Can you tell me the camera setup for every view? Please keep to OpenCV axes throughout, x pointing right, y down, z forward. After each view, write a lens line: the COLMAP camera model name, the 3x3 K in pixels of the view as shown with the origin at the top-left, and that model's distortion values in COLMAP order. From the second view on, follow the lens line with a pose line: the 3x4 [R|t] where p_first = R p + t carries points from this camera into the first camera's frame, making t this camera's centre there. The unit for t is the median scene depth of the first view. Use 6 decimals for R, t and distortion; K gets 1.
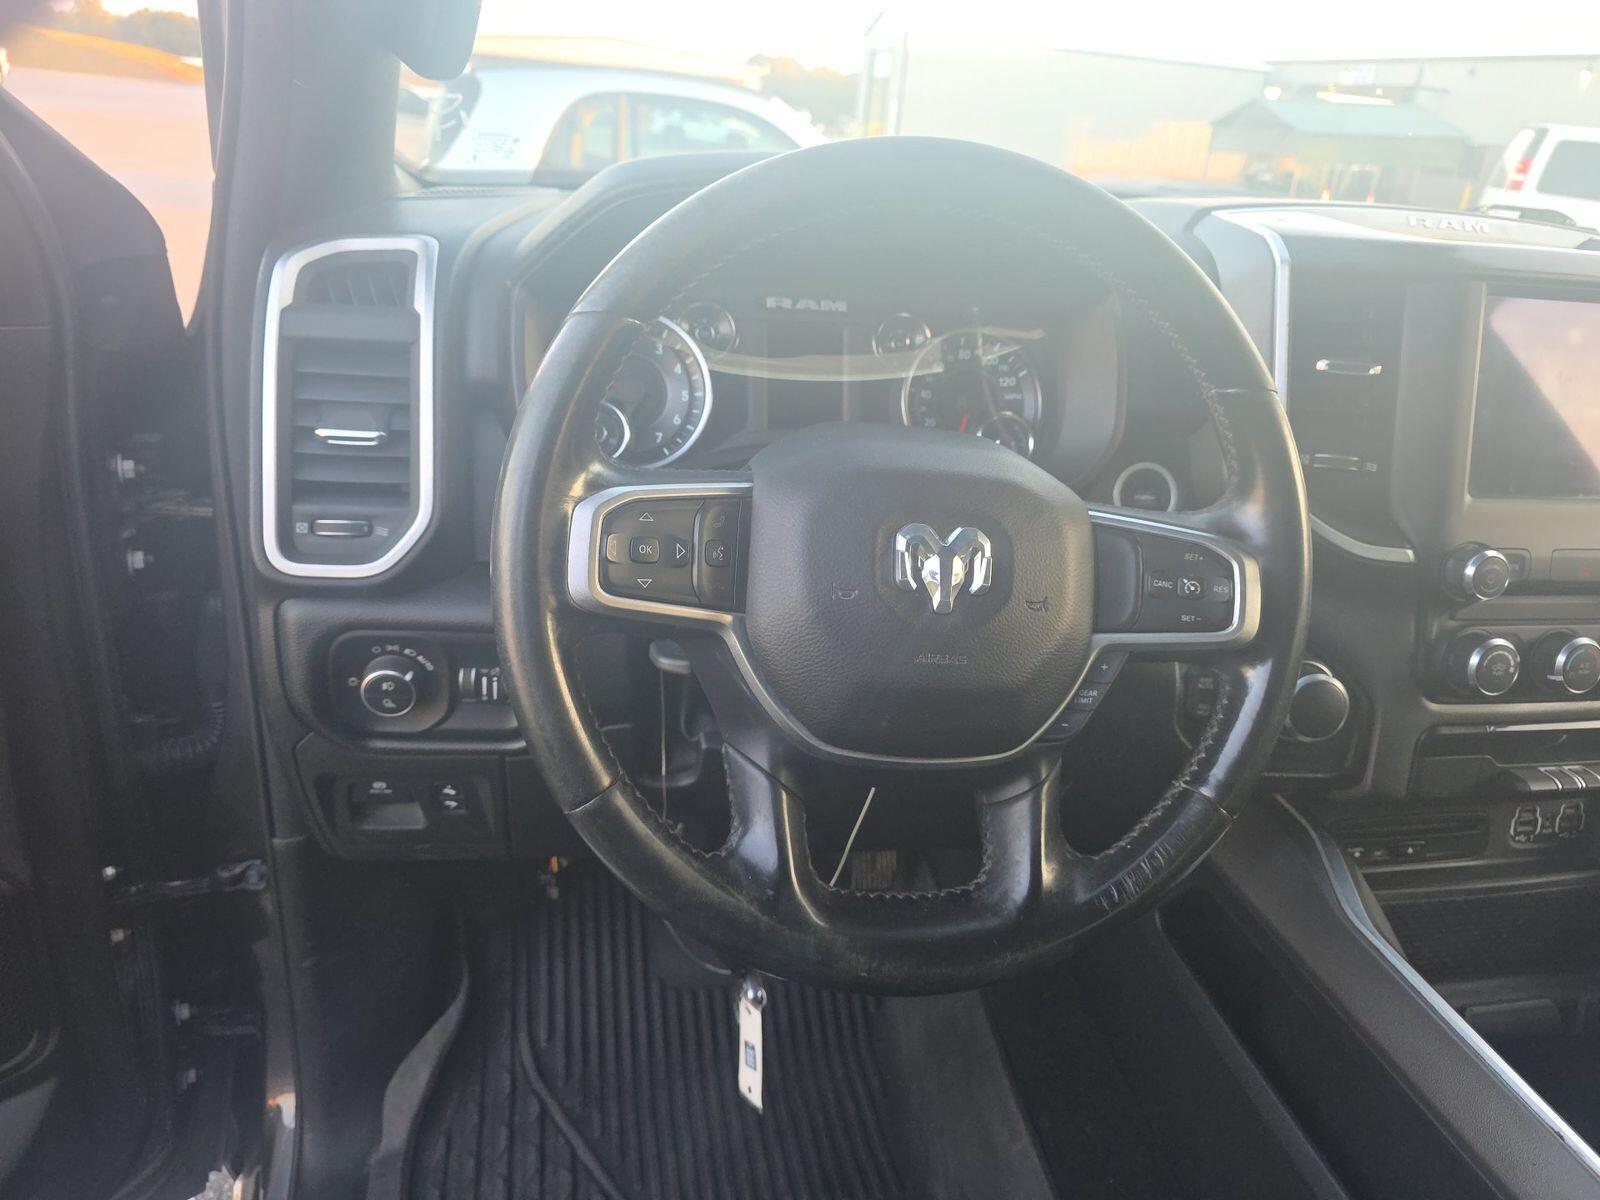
lens RADIAL K [[1092.1, 0, 855.6], [0, 1092.1, 595.5], [0, 0, 1]] dist [0.035534, -0.073799]
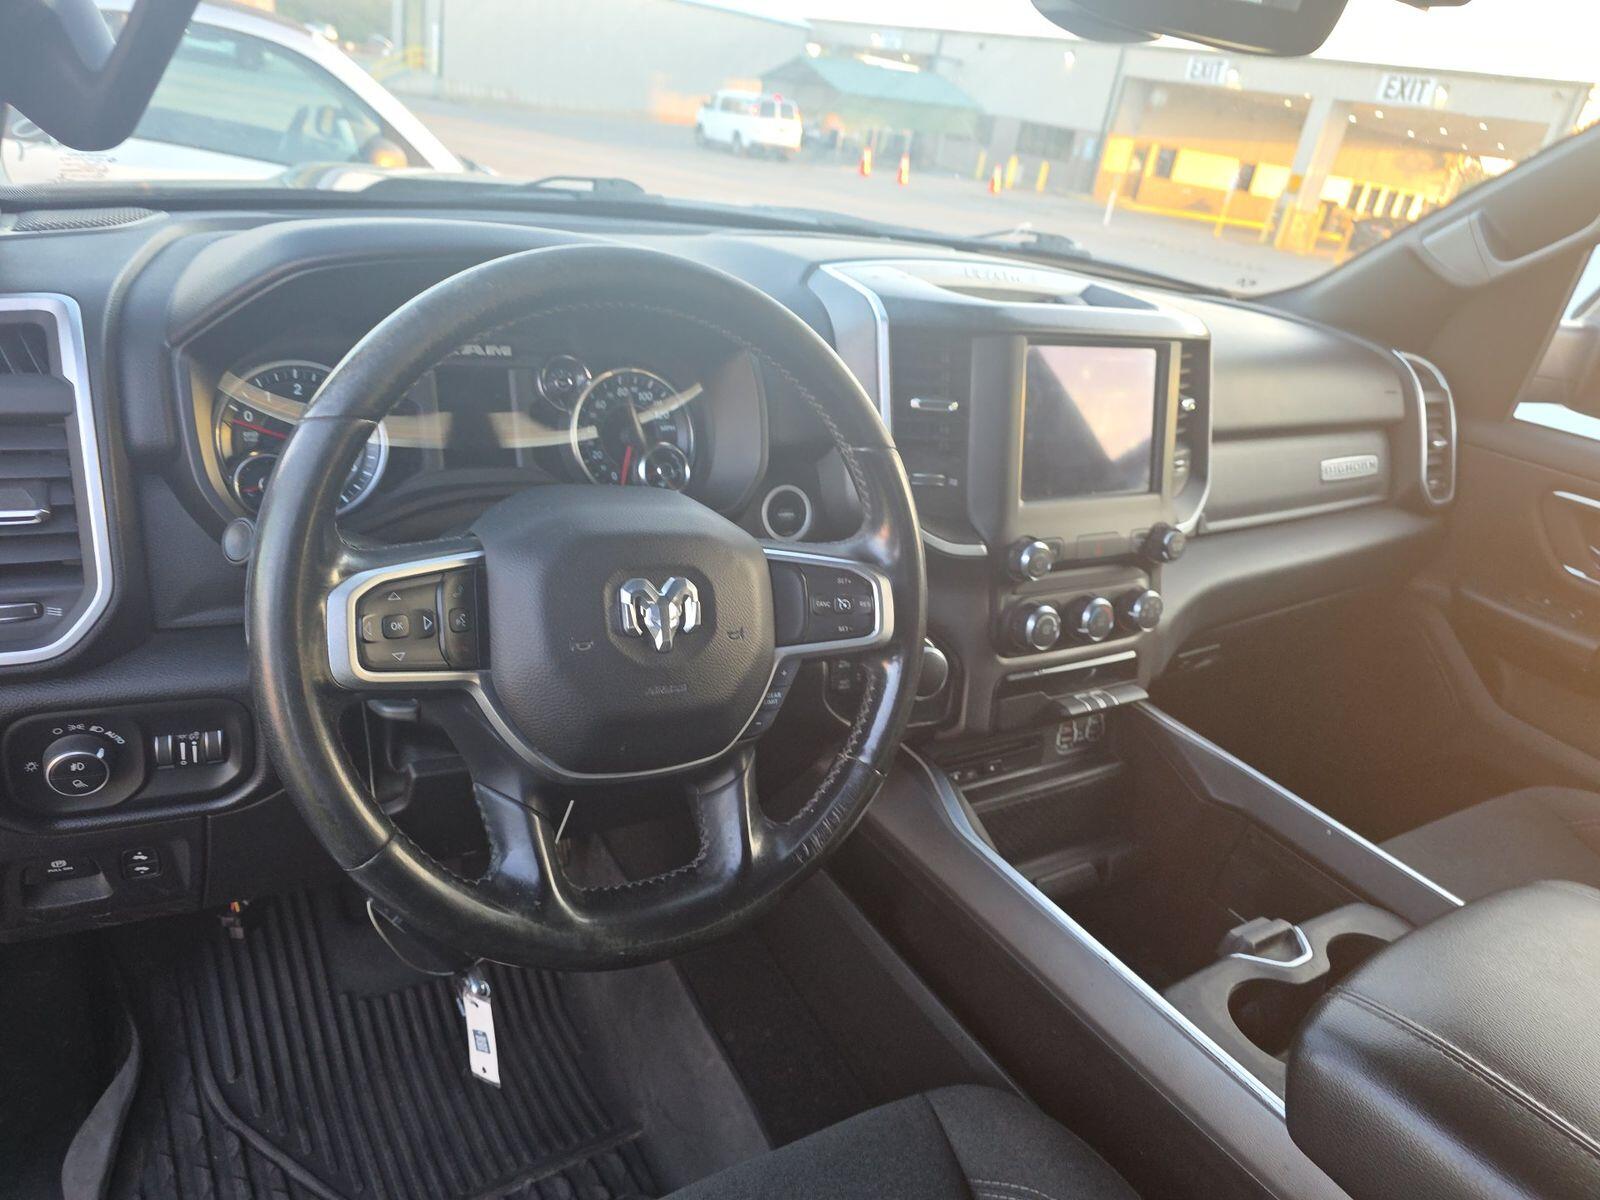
lens RADIAL K [[1107.0, 0, 860.0], [0, 1107.0, 603.1], [0, 0, 1]] dist [0.062206, -0.082293]
pose [[0.921429, -0.089520, 0.378094, -0.143316], [0.059541, 0.994135, 0.090276, -0.107681], [-0.383958, -0.060671, 0.921355, -0.172412]]
